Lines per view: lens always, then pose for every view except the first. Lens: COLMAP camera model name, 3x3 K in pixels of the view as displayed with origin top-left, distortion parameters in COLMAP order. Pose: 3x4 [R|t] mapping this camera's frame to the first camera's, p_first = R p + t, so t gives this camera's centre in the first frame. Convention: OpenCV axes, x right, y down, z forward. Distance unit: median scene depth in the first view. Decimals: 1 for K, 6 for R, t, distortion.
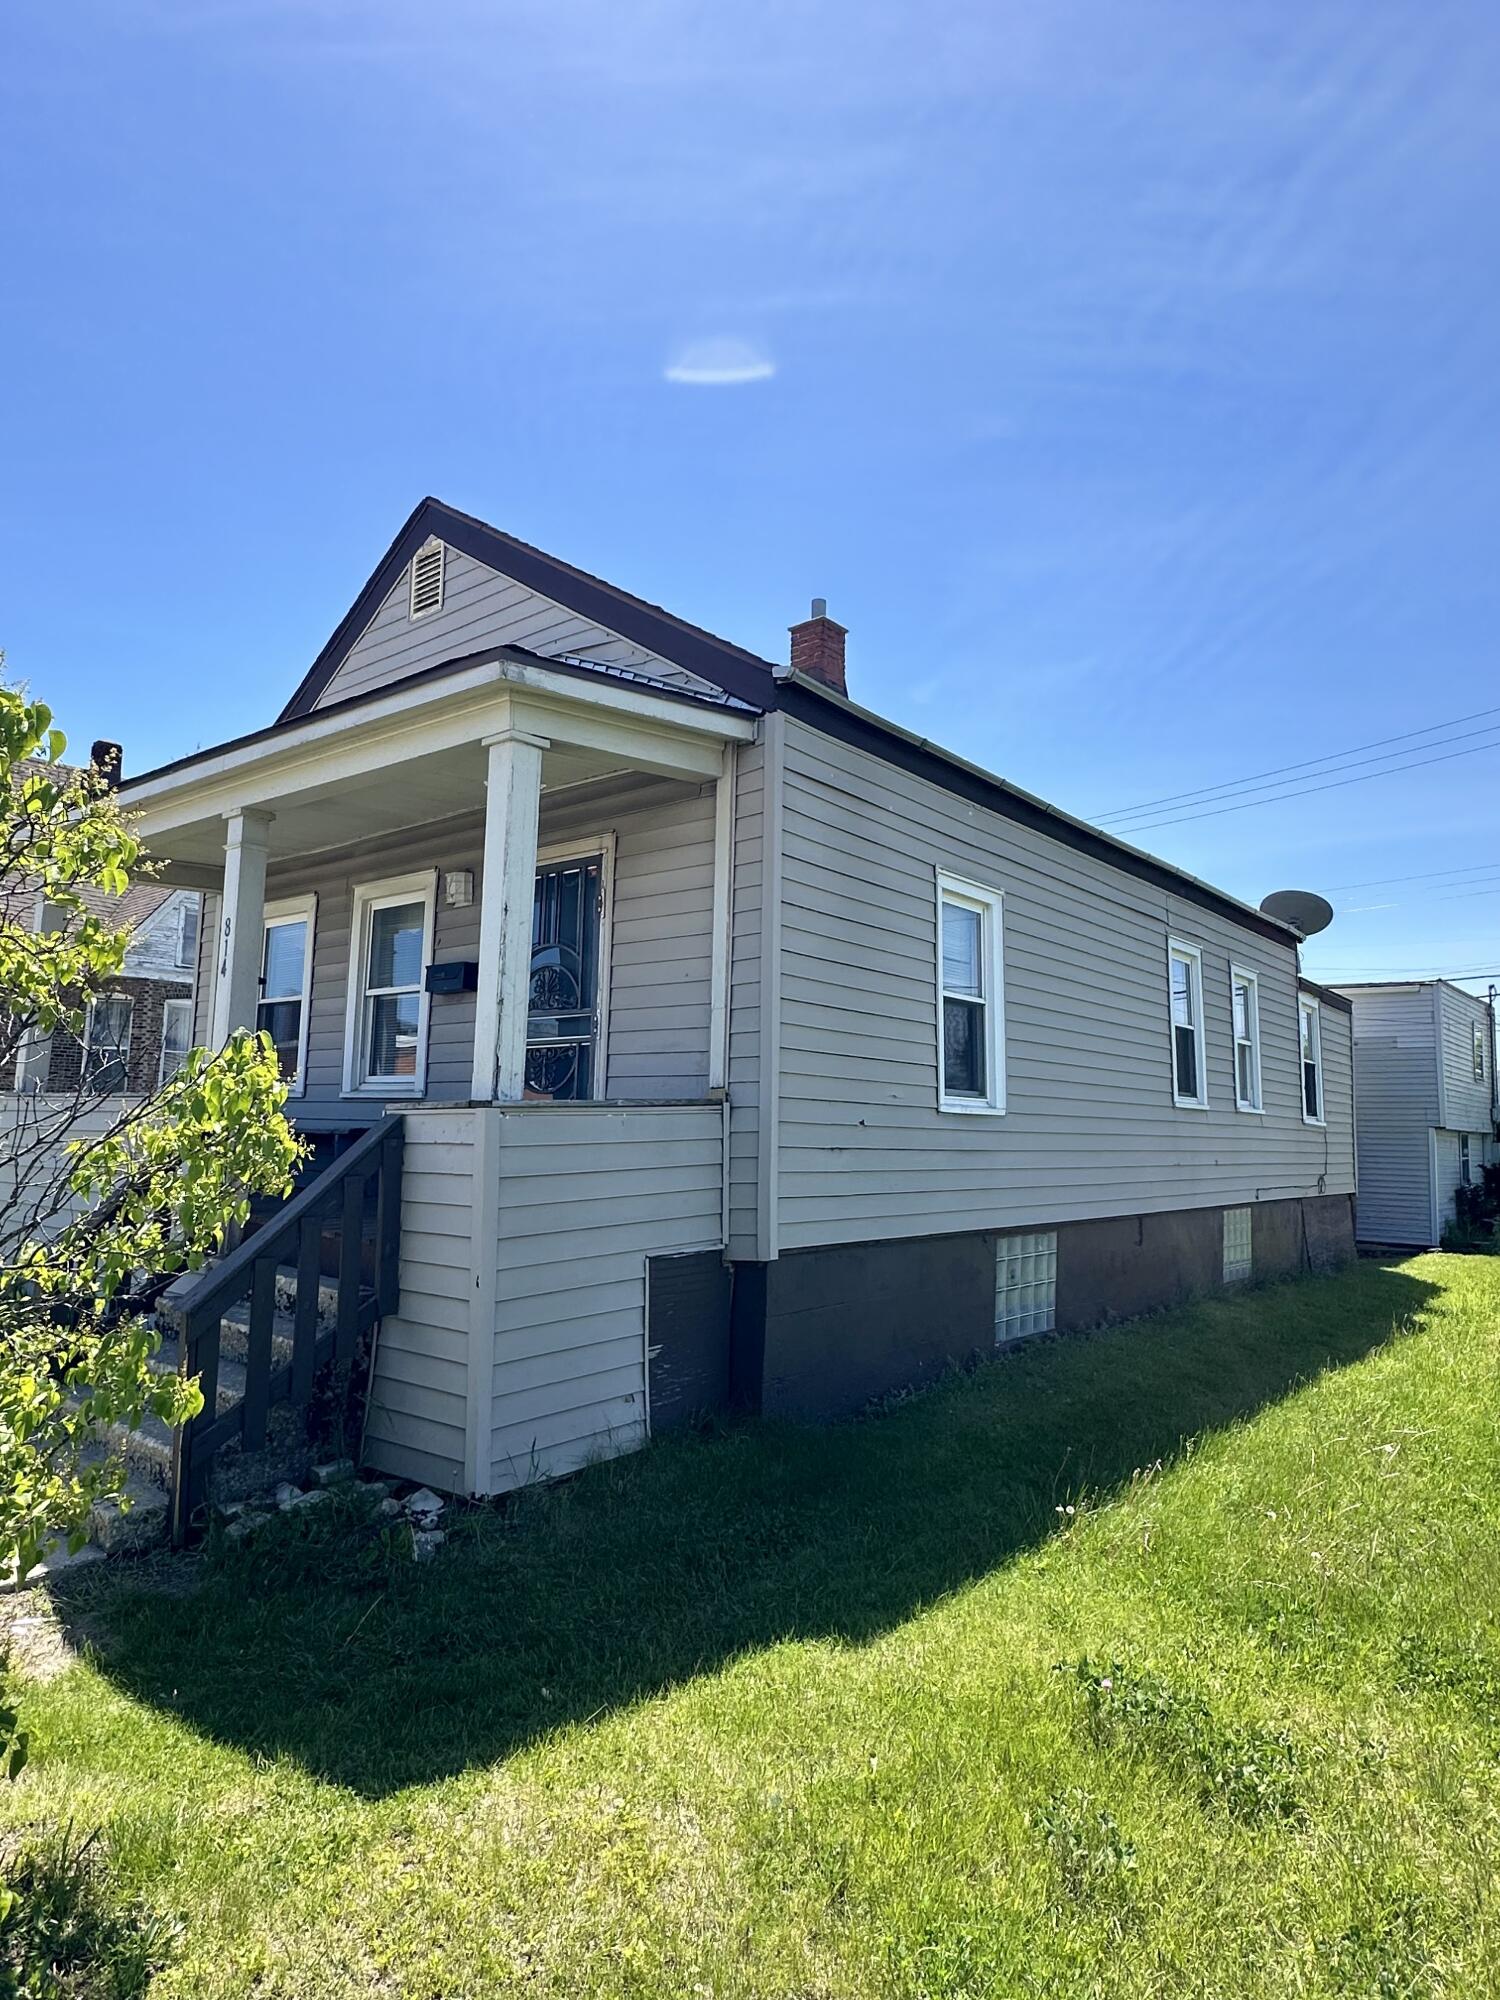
lens RADIAL K [[1070.4, 0, 750.0], [0, 1070.4, 1000.0], [0, 0, 1]] dist [0.002631, 0.000202]
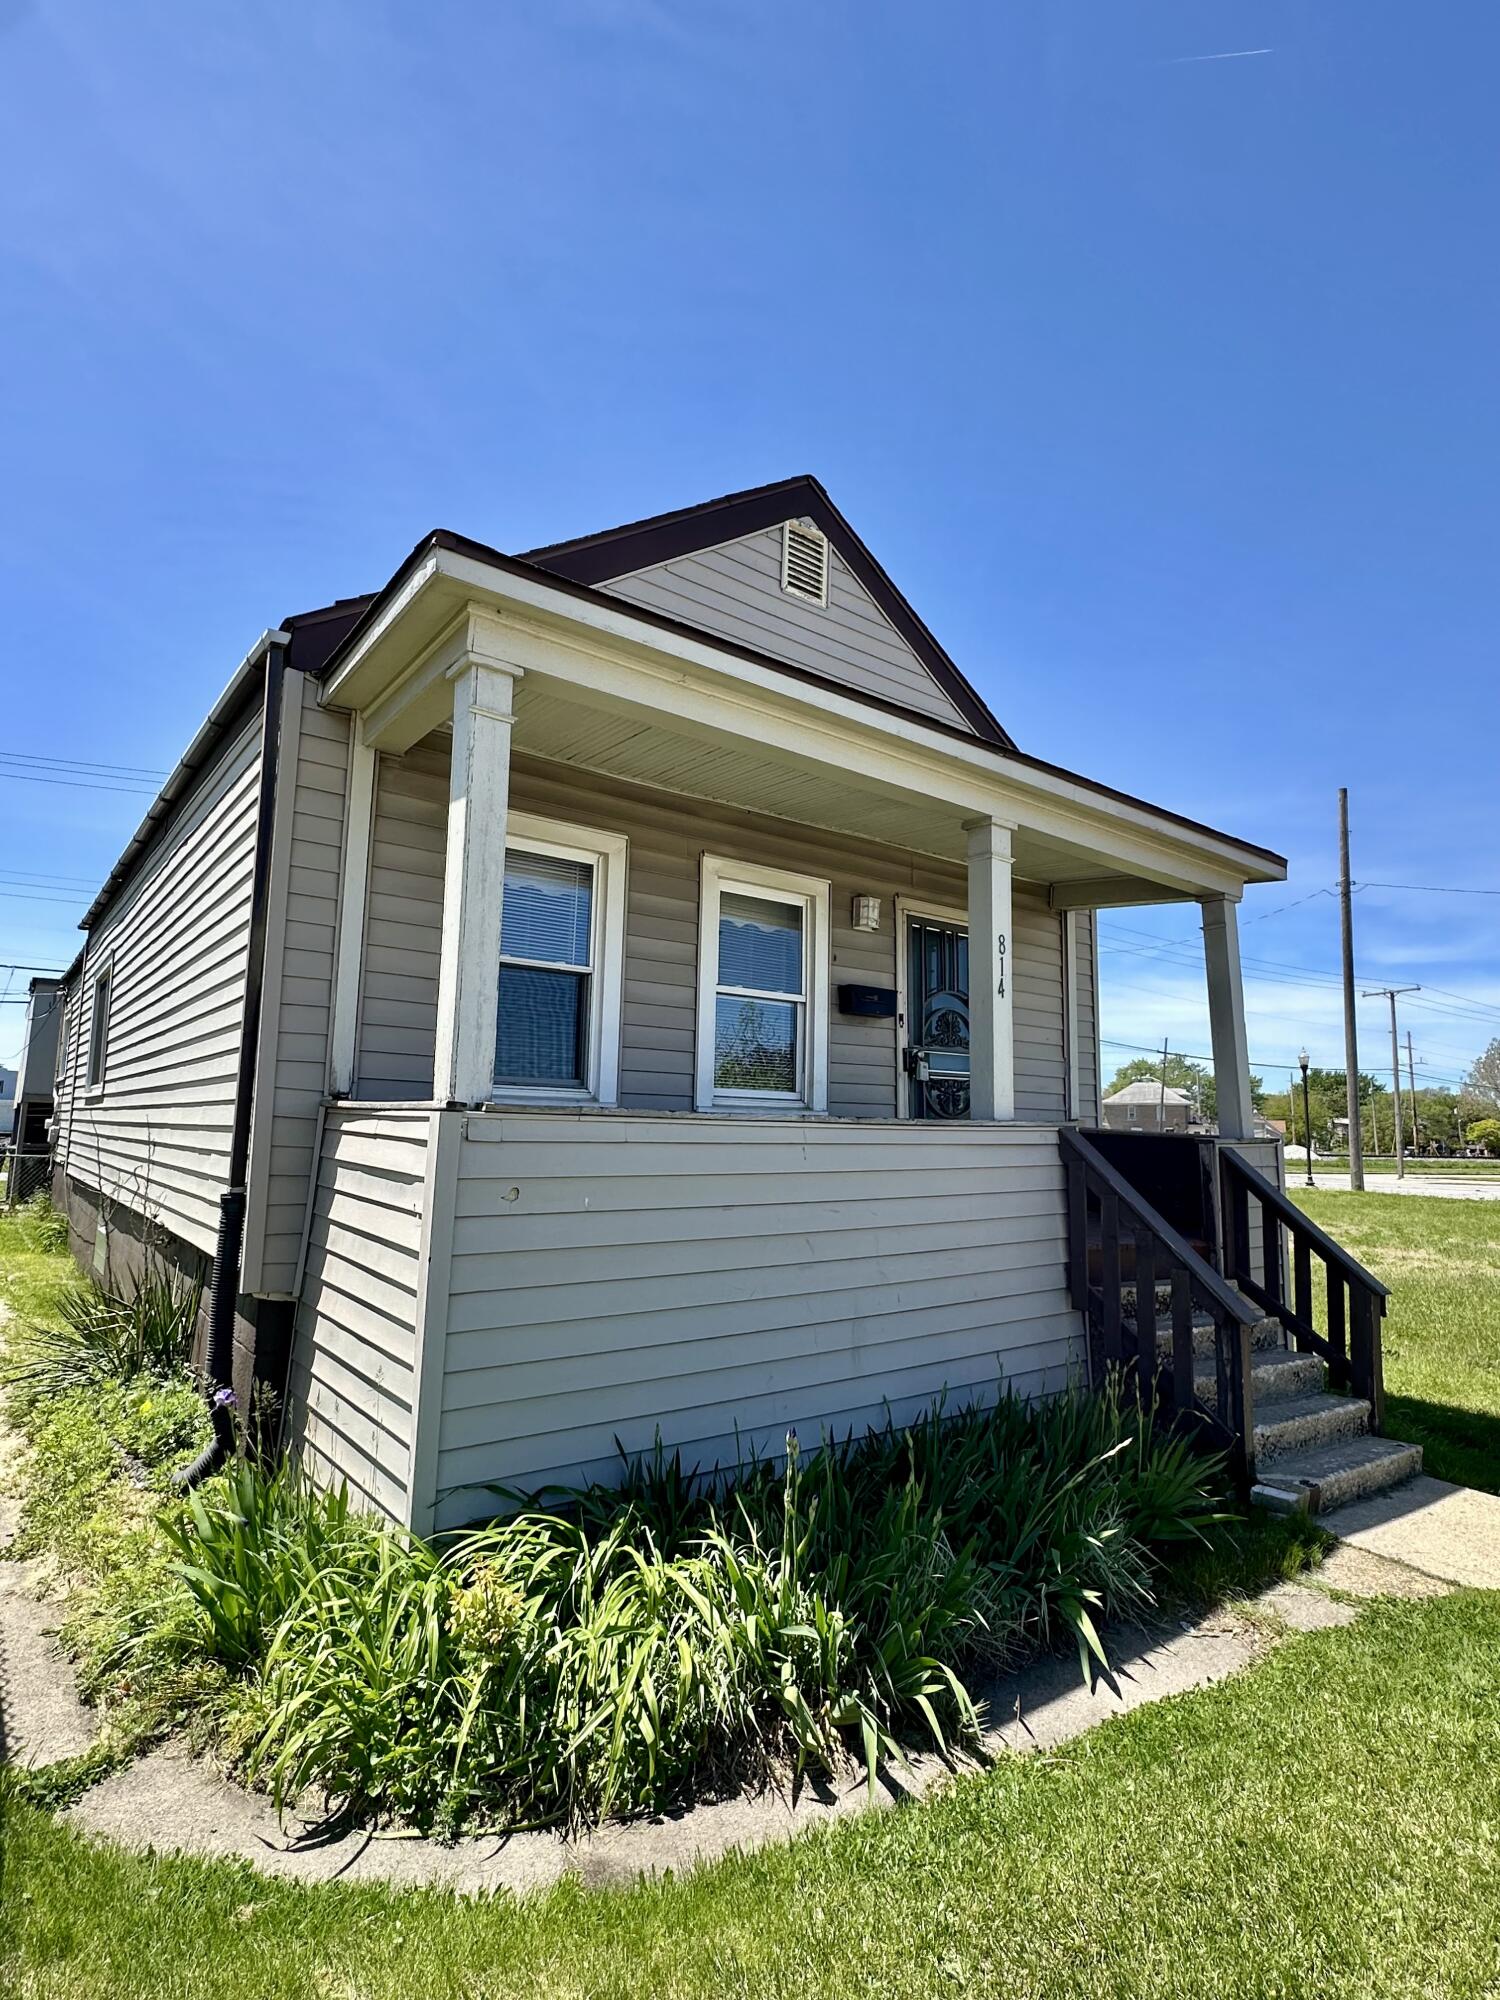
lens RADIAL K [[1034.0, 0, 750.0], [0, 1034.0, 1000.0], [0, 0, 1]] dist [-0.001068, -0.000053]
pose [[0.262318, 0.120083, 0.957481, -1.117348], [-0.117102, 0.988855, -0.091936, 0.071029], [-0.957850, -0.088007, 0.273457, 0.759936]]
